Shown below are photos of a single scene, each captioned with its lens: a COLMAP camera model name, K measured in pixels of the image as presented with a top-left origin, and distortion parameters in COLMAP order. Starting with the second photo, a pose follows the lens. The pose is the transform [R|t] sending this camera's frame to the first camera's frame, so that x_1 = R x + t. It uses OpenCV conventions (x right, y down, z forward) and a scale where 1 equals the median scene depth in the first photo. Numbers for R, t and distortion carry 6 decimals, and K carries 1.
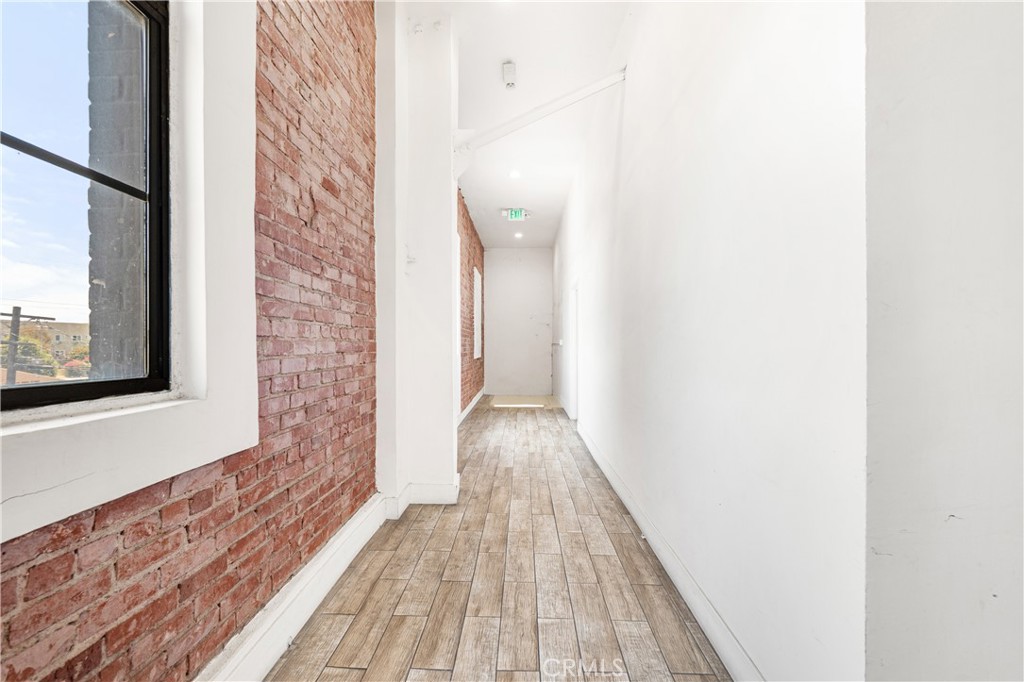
lens RADIAL K [[450.3, 0, 512.0], [0, 450.3, 342.6], [0, 0, 1]] dist [-0.003060, 0.003692]
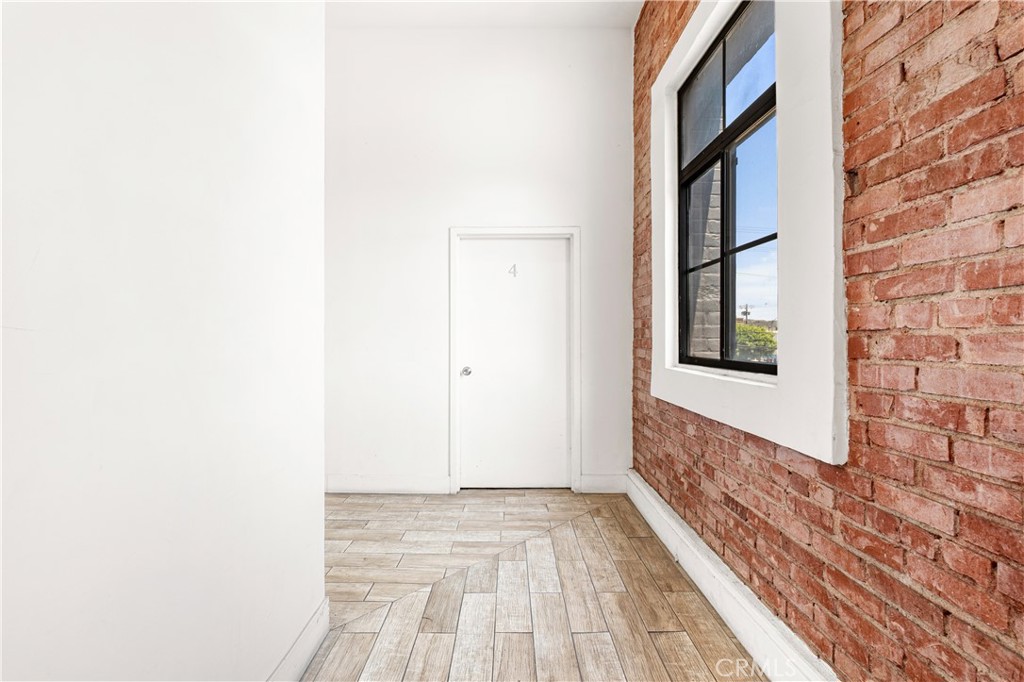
lens RADIAL K [[450.3, 0, 510.1], [0, 450.3, 341.2], [0, 0, 1]] dist [-0.003060, 0.003692]
pose [[-0.999597, 0.003372, -0.028196, 0.043907], [0.003465, 0.999989, -0.003270, 0.004078], [0.028185, -0.003366, -0.999597, 1.911832]]
